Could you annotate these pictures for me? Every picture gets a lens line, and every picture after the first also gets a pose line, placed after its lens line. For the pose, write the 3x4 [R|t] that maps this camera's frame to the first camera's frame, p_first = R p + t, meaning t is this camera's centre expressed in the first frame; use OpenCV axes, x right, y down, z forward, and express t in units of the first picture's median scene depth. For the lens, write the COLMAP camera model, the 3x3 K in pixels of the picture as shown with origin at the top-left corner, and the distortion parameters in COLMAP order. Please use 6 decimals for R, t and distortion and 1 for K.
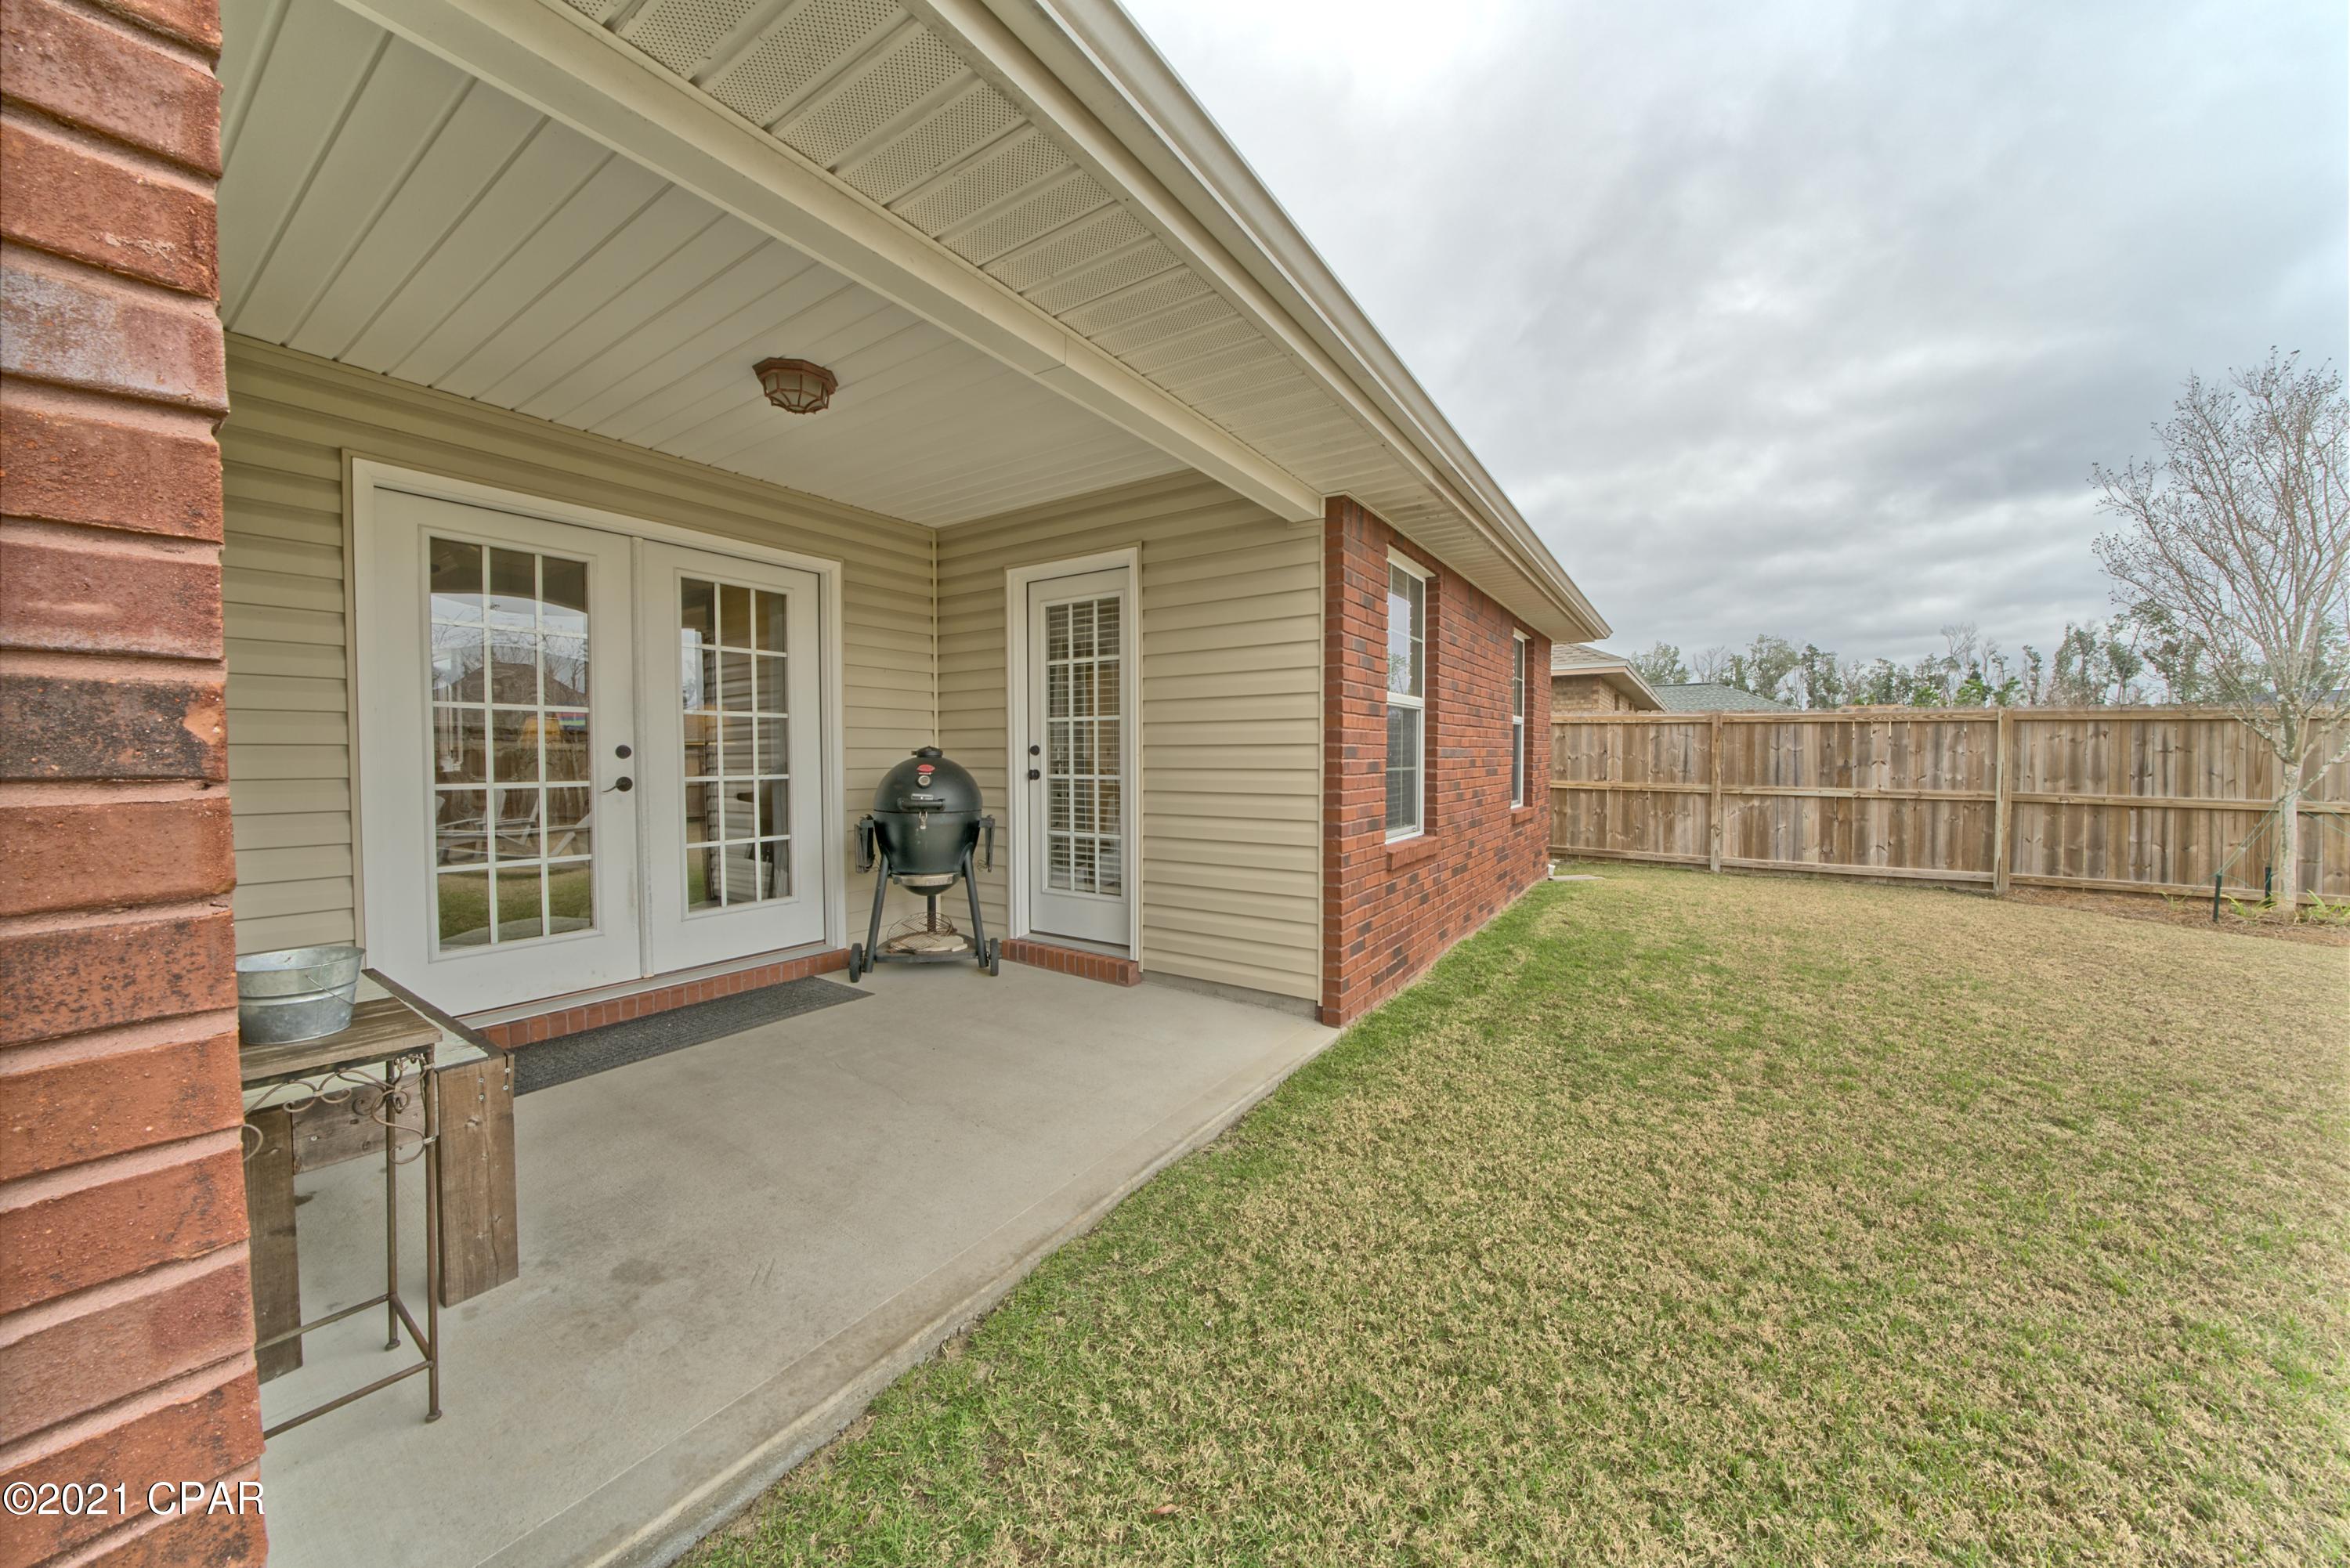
lens RADIAL K [[810.4, 0, 1170.6], [0, 810.4, 780.9], [0, 0, 1]] dist [-0.021825, 0.000100]
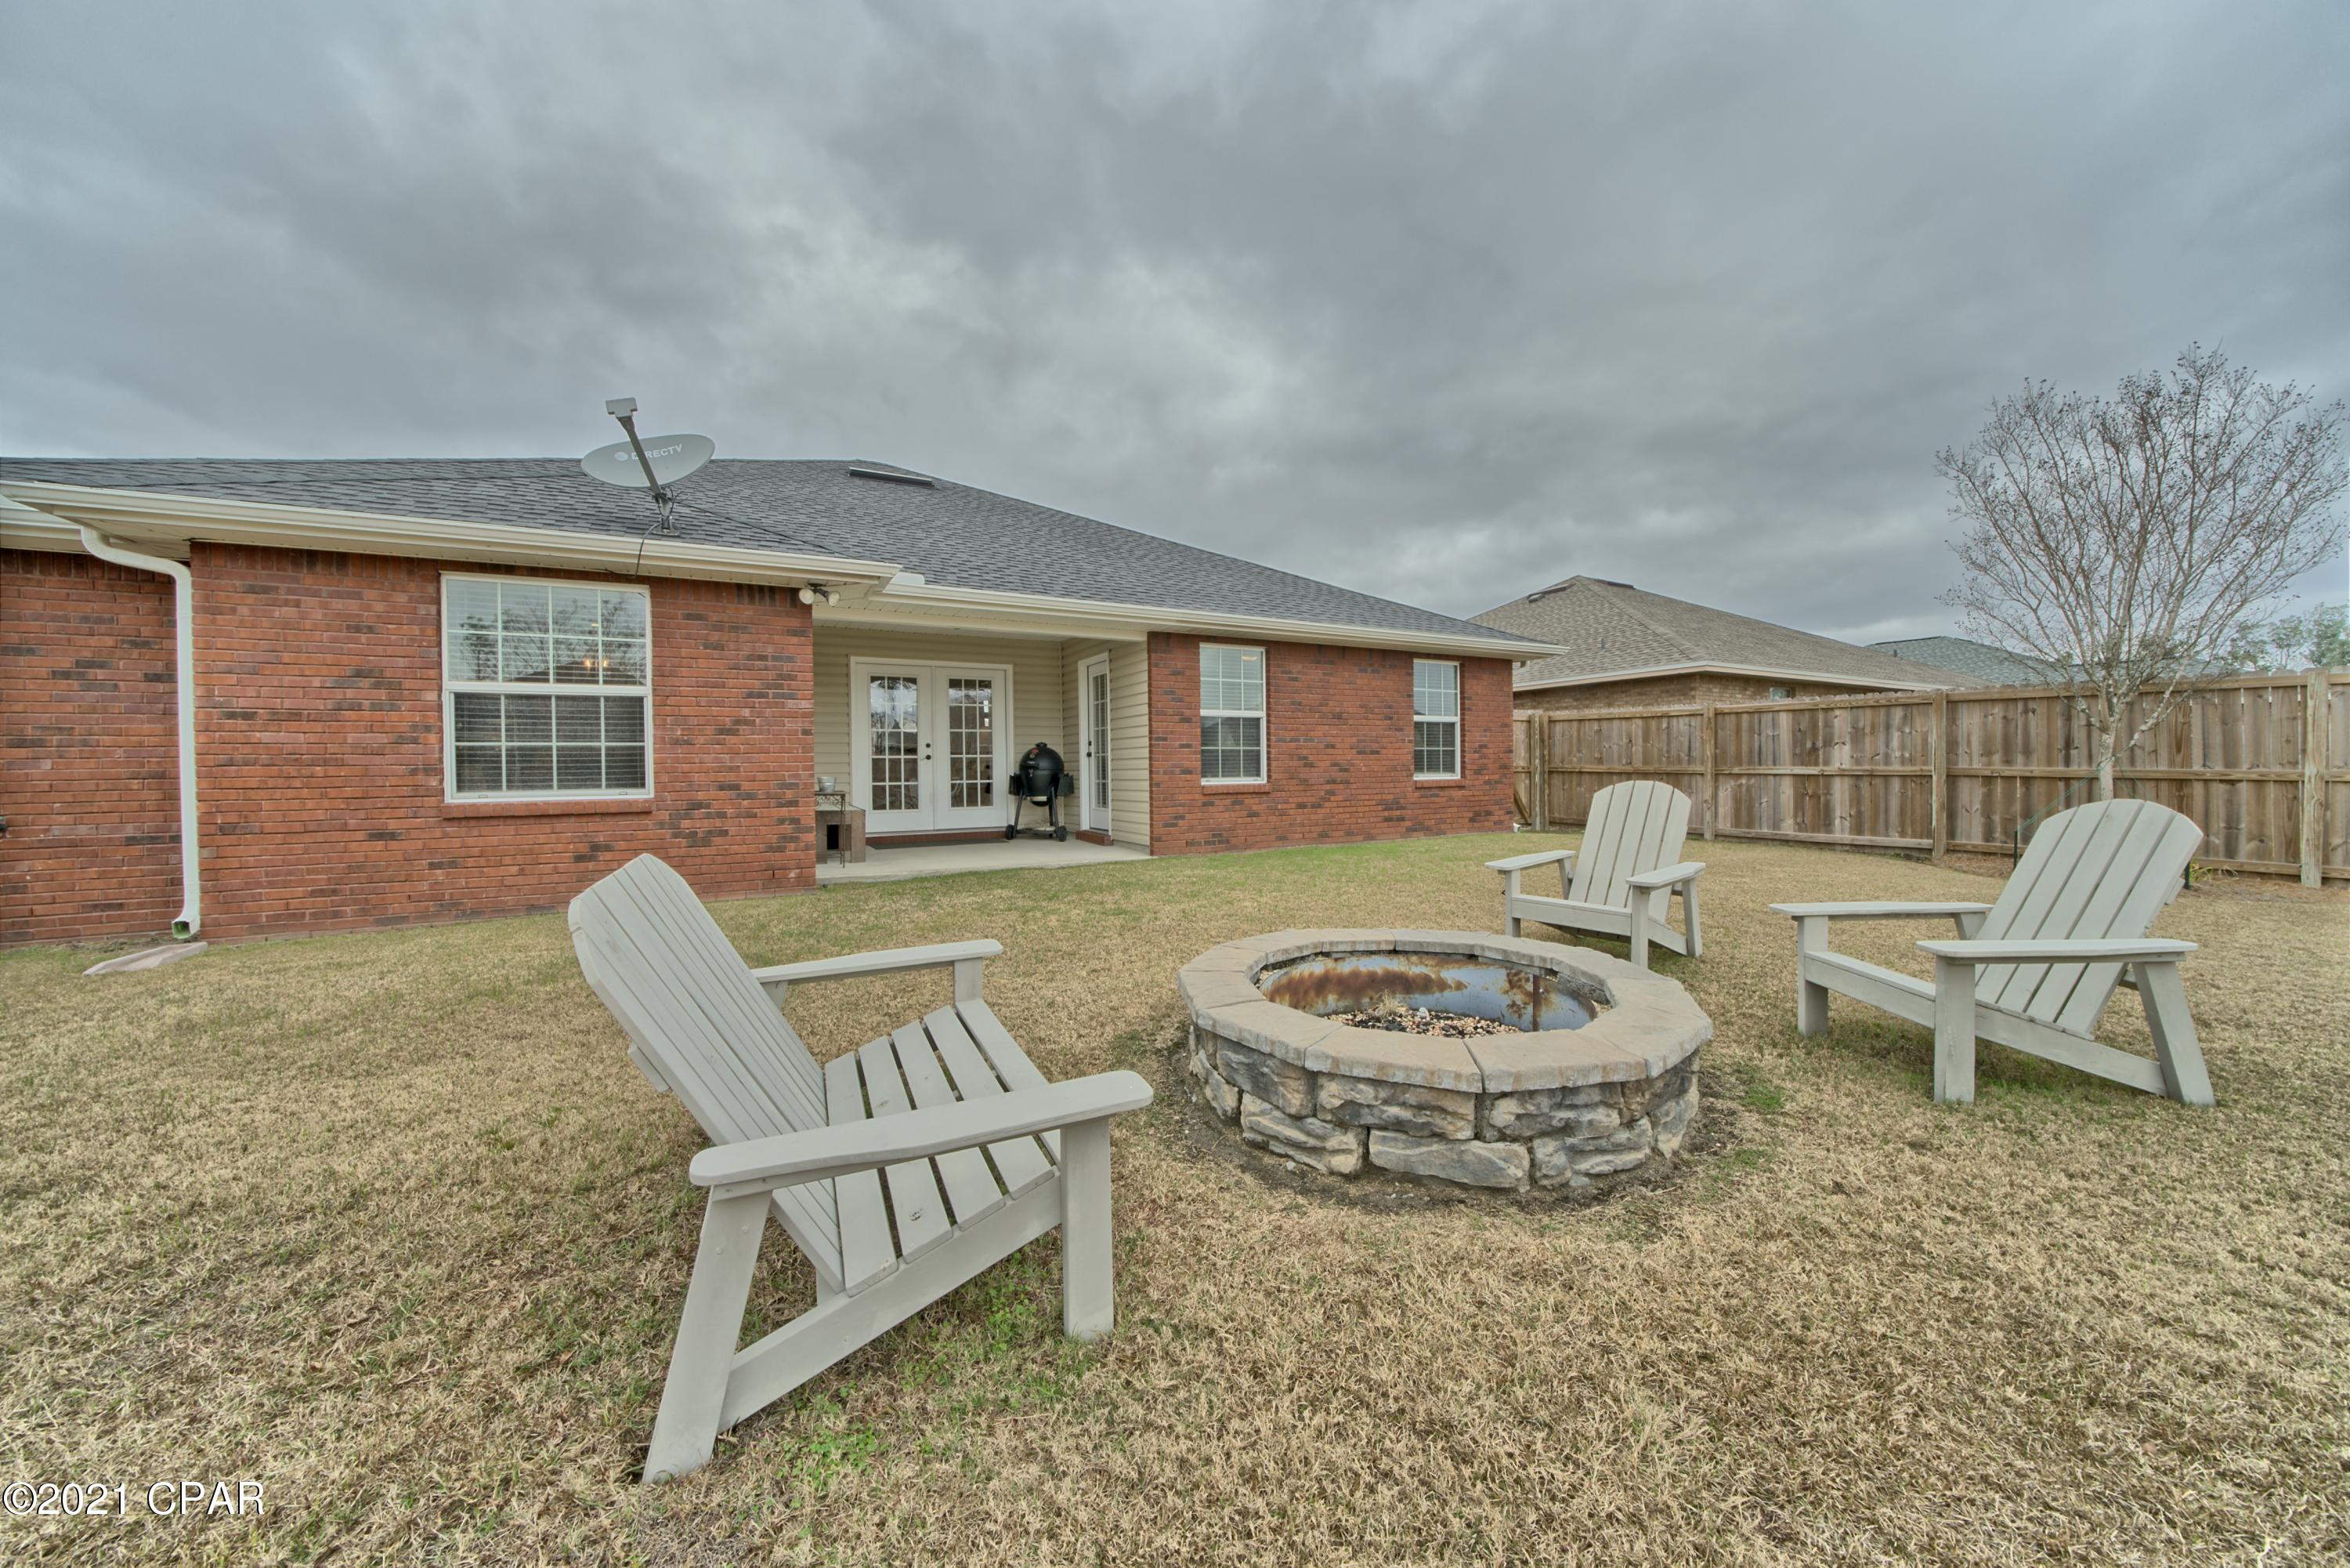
lens RADIAL K [[810.4, 0, 1170.6], [0, 810.4, 780.9], [0, 0, 1]] dist [-0.021825, 0.000100]
pose [[0.883410, -0.001317, -0.468600, 0.625802], [-0.005066, 0.999911, -0.012360, 0.053315], [0.468574, 0.013293, 0.883324, -0.490315]]
